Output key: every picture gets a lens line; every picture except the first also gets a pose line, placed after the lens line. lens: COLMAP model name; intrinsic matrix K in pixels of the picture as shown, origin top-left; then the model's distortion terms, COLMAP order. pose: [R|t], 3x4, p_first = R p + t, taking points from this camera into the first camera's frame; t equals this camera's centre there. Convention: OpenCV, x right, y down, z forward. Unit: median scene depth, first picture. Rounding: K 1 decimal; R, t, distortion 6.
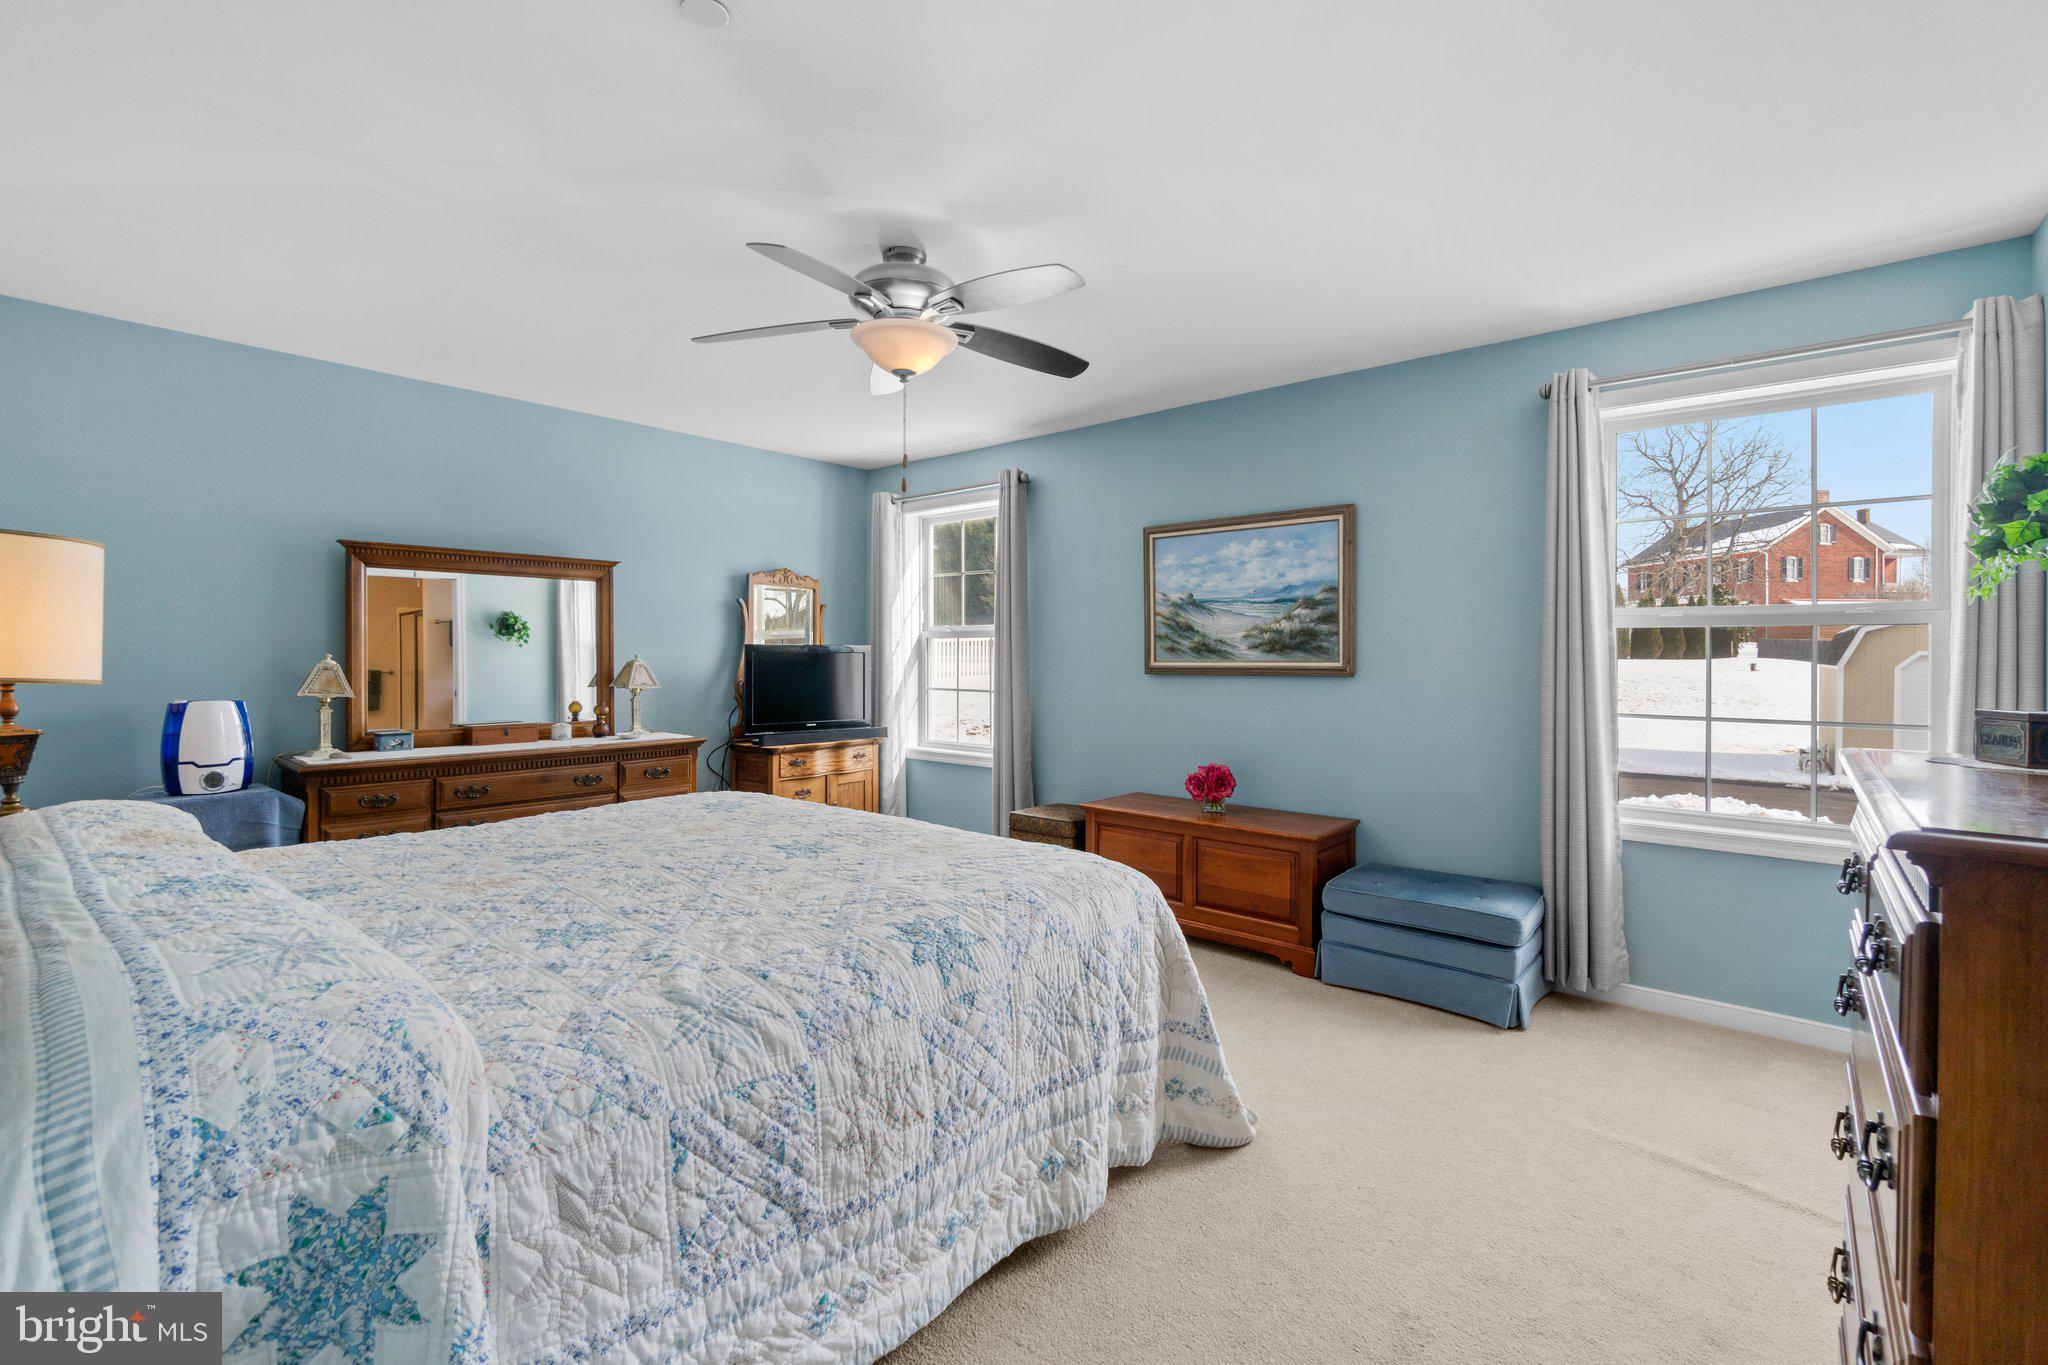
lens RADIAL K [[896.1, 0, 1011.3], [0, 896.1, 662.8], [0, 0, 1]] dist [0.000303, 0.000336]
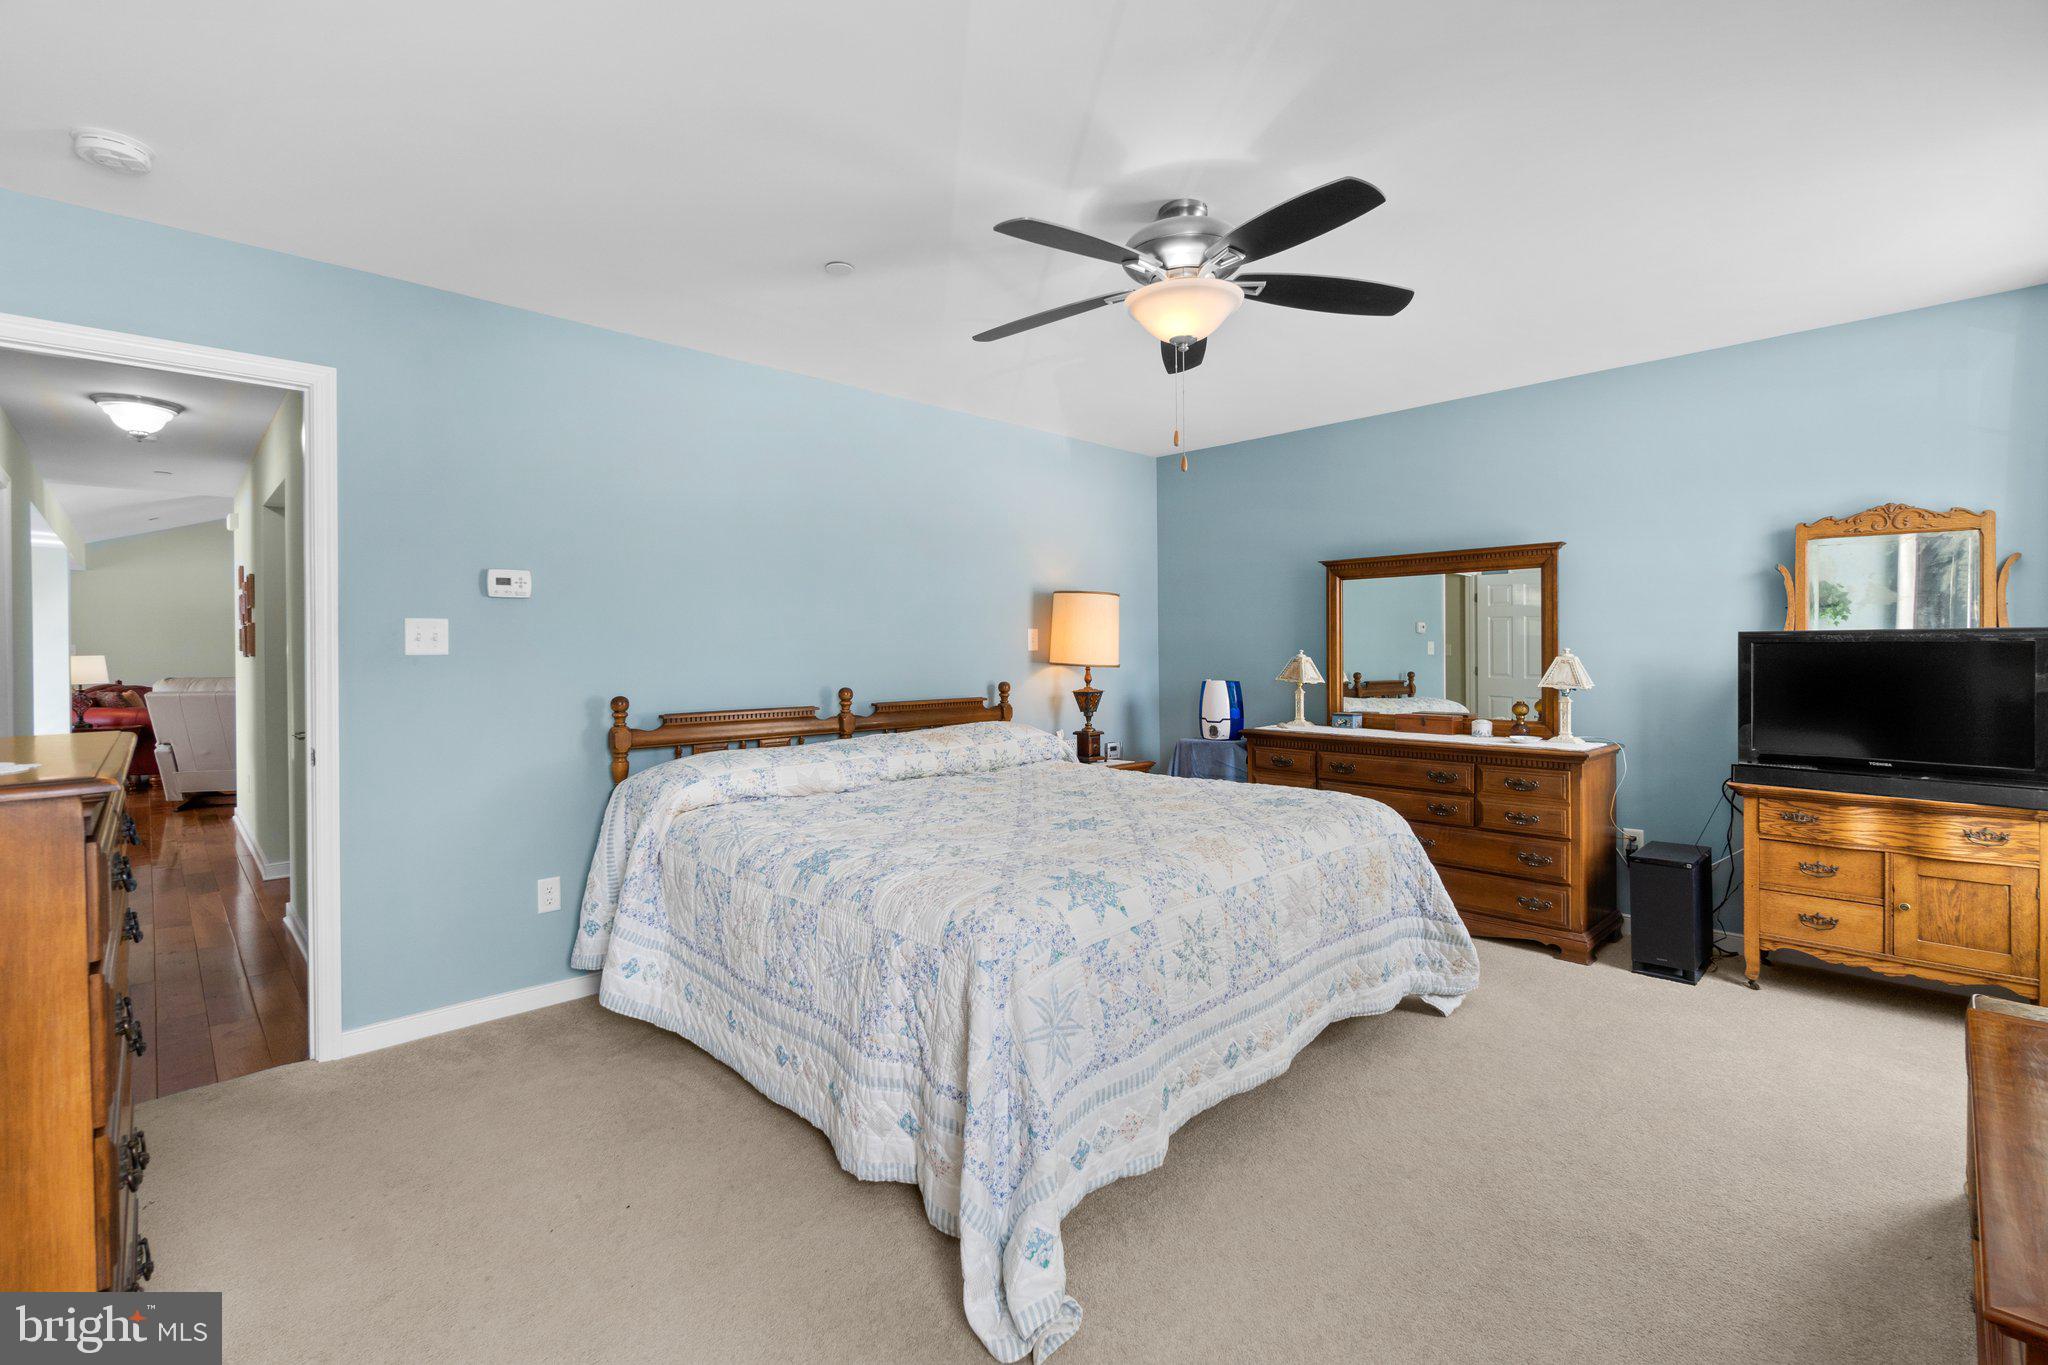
lens RADIAL K [[896.1, 0, 1011.3], [0, 896.1, 662.8], [0, 0, 1]] dist [0.000303, 0.000336]
pose [[-0.105693, 0.011449, -0.994333, 0.583067], [-0.001617, 0.999930, 0.011685, -0.005575], [0.994398, 0.002843, -0.105667, 0.670790]]
